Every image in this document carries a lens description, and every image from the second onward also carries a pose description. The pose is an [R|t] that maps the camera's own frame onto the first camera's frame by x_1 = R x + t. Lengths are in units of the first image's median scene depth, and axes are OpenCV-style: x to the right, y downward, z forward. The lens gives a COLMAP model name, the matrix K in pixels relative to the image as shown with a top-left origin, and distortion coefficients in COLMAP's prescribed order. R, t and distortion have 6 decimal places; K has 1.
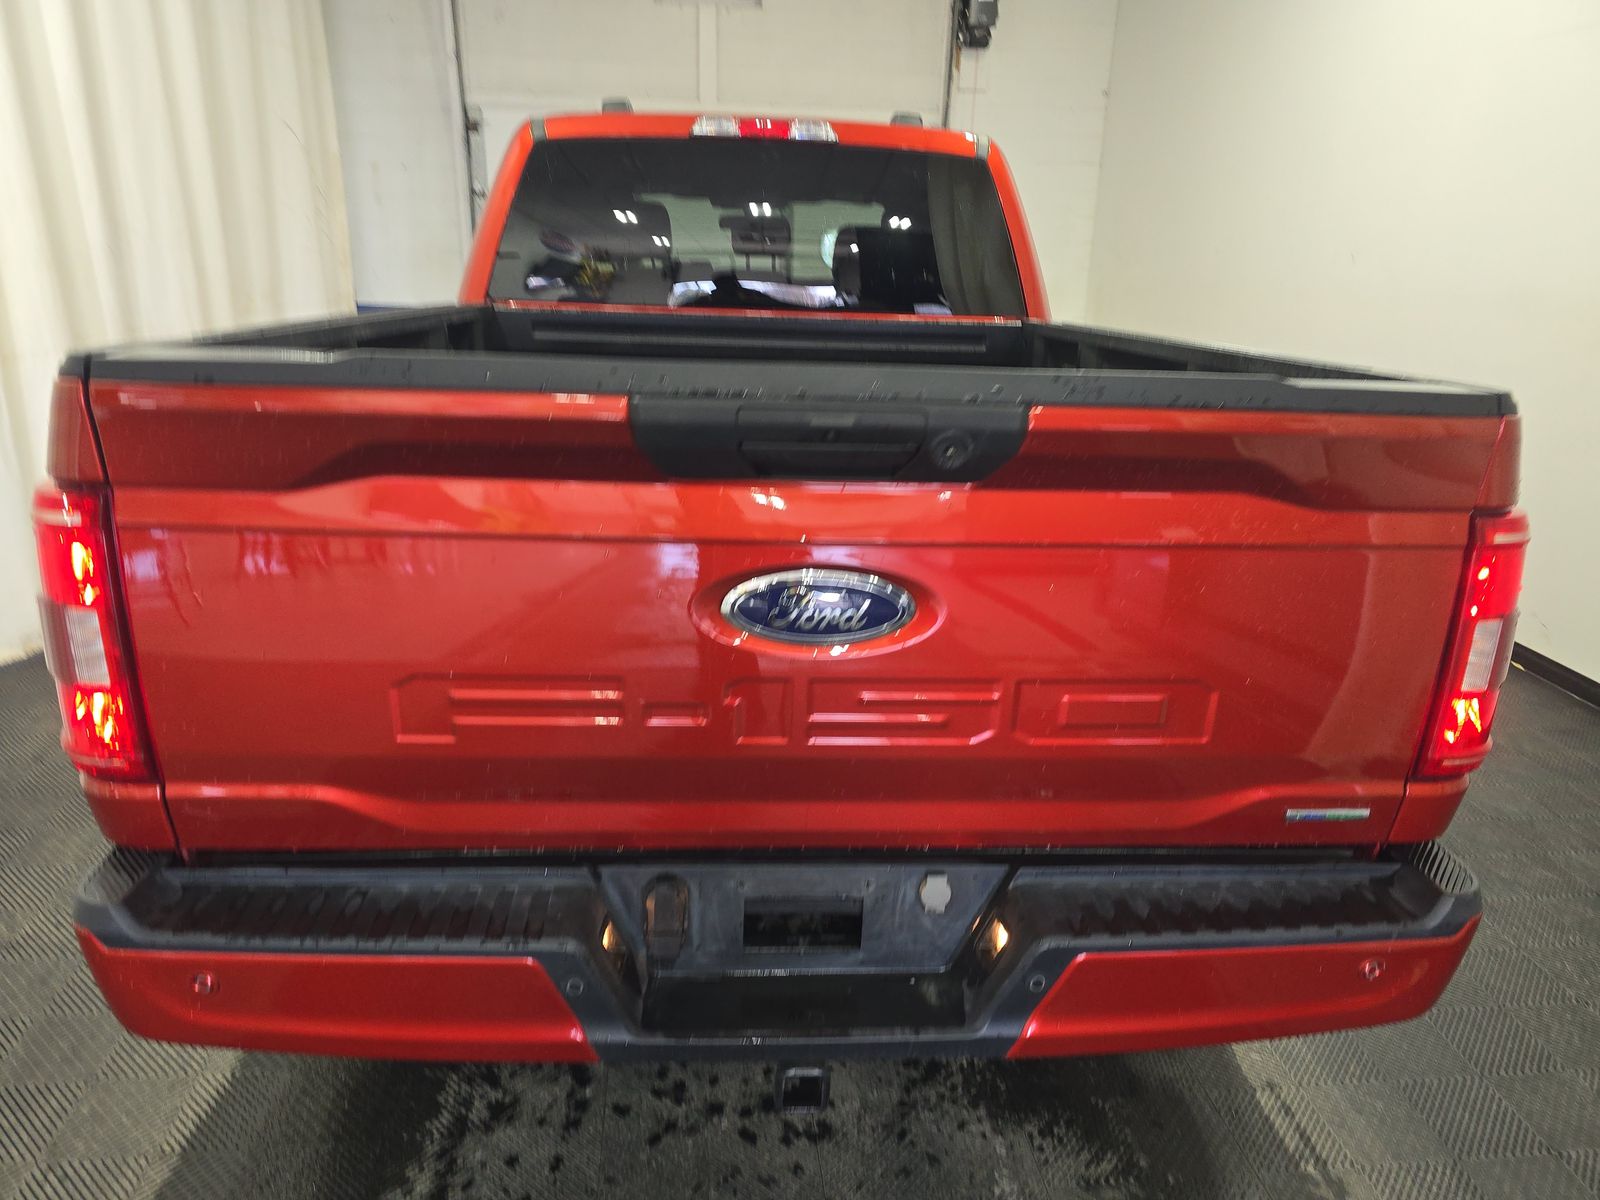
lens RADIAL K [[1069.2, 0, 772.2], [0, 1069.2, 609.8], [0, 0, 1]] dist [0.000809, -0.001084]
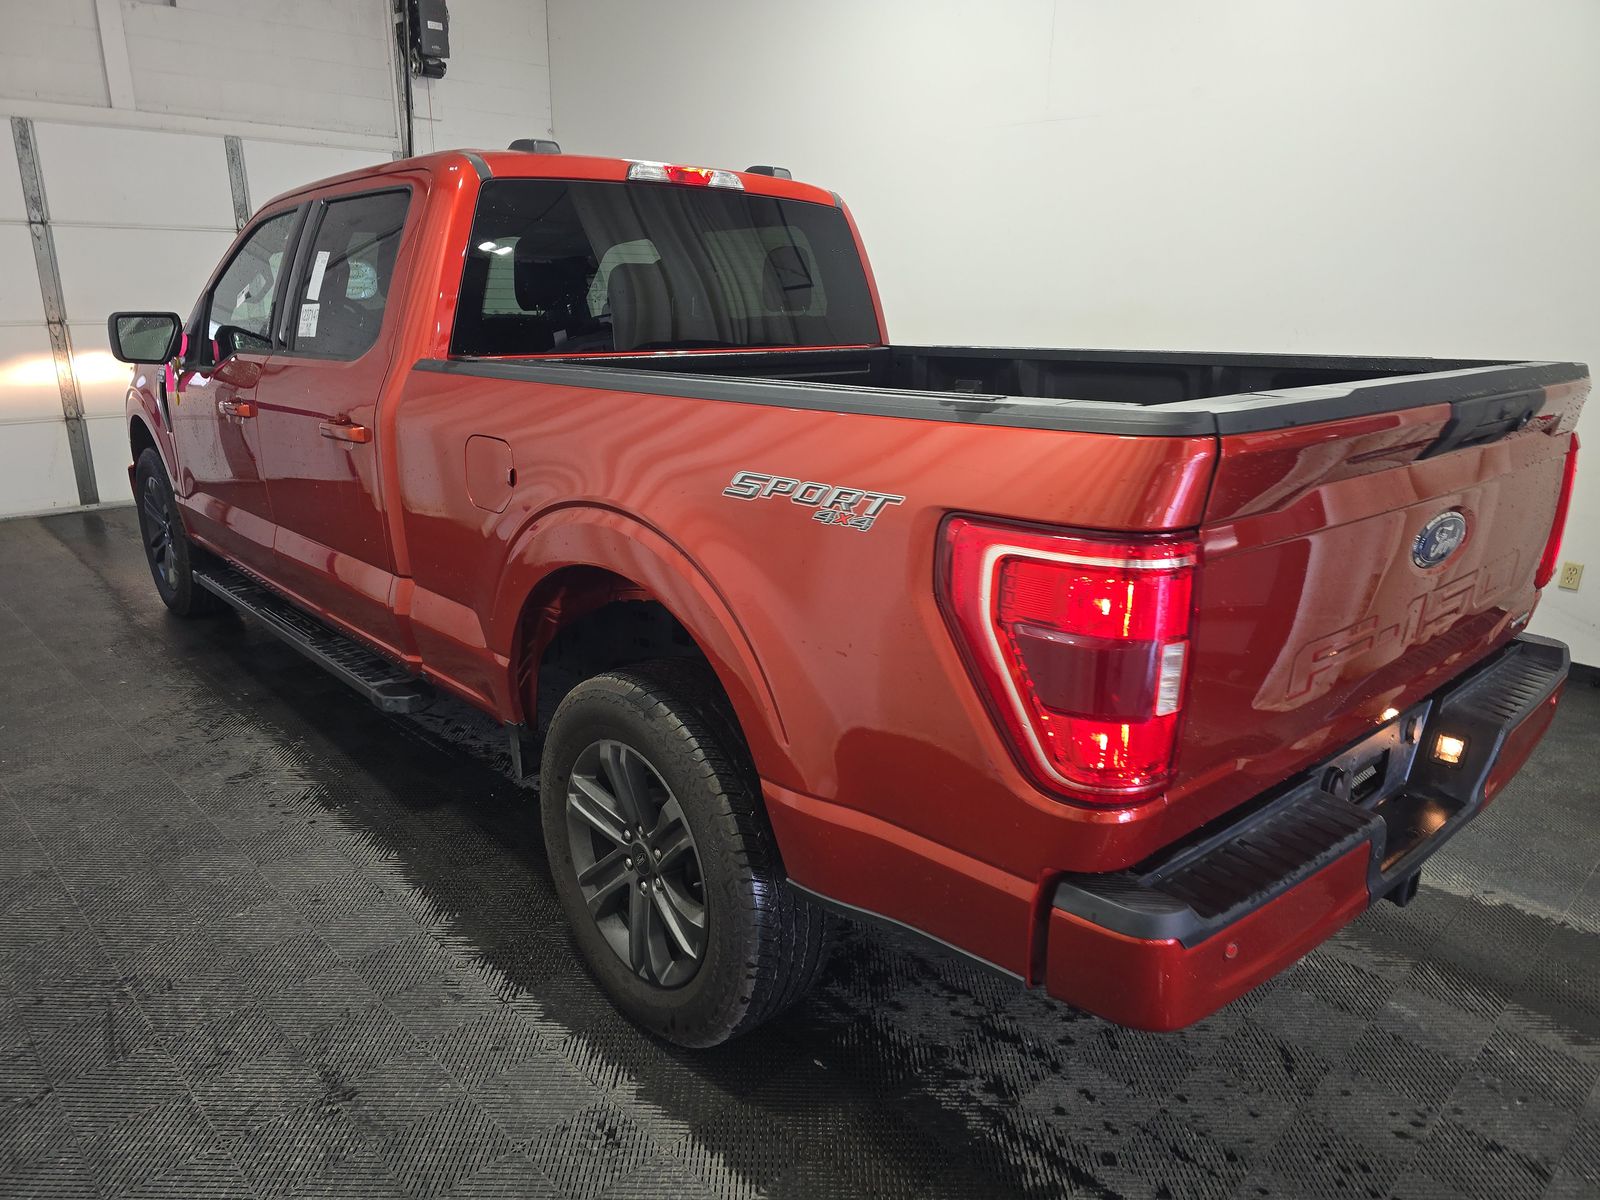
lens RADIAL K [[1069.2, 0, 772.2], [0, 1069.2, 609.8], [0, 0, 1]] dist [0.000809, -0.001084]
pose [[0.793938, -0.200182, 0.574099, -0.624419], [0.209459, 0.976496, 0.050826, -0.071997], [-0.570779, 0.079898, 0.817207, 0.131349]]
